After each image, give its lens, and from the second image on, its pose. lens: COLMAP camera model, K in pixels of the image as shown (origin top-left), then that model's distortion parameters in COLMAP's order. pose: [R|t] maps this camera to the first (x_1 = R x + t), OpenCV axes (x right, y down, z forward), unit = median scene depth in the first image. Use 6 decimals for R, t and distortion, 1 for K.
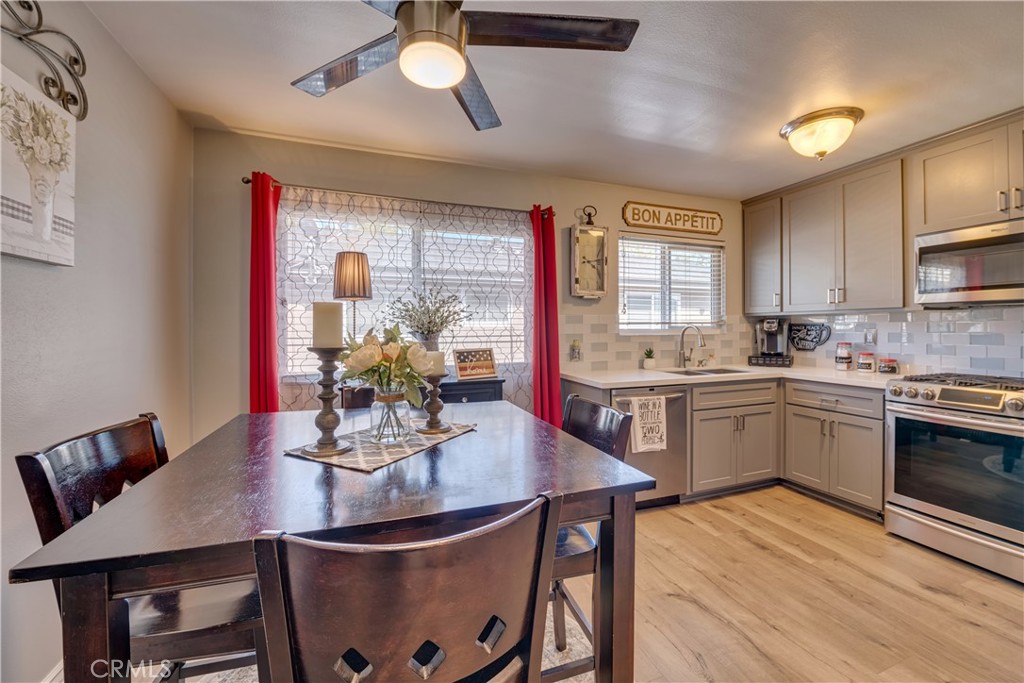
lens RADIAL K [[420.0, 0, 512.4], [0, 420.0, 329.9], [0, 0, 1]] dist [-0.012845, -0.000869]
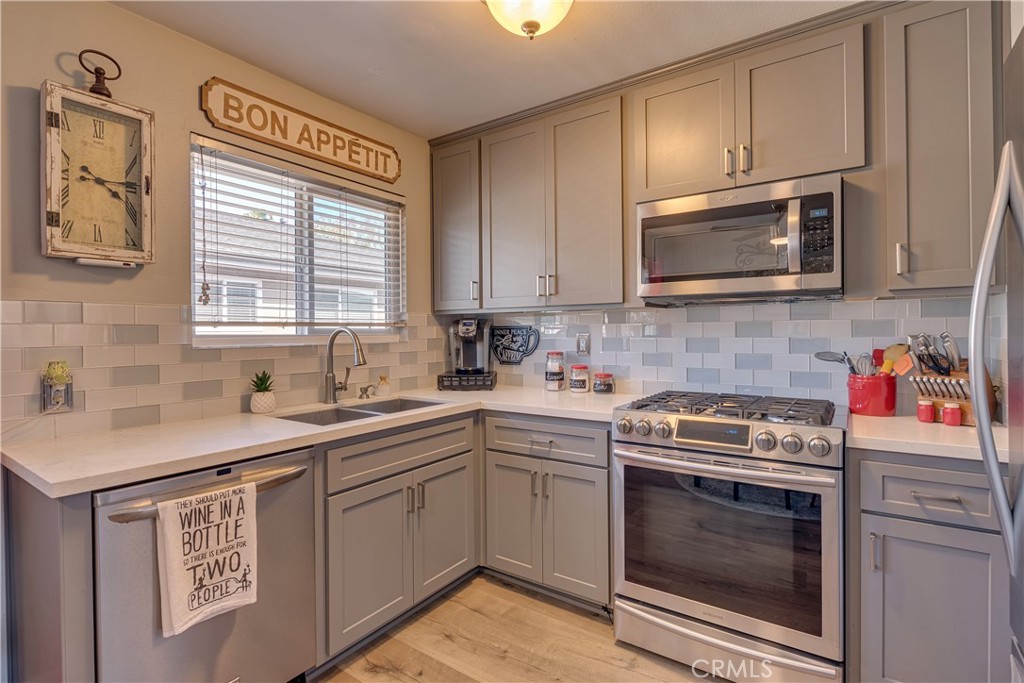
lens RADIAL K [[420.0, 0, 512.4], [0, 420.0, 329.9], [0, 0, 1]] dist [-0.012845, -0.000869]
pose [[0.815218, 0.001632, 0.579151, 0.292434], [0.007014, 0.999895, -0.012689, 0.000565], [-0.579111, 0.014407, 0.815121, 0.417001]]
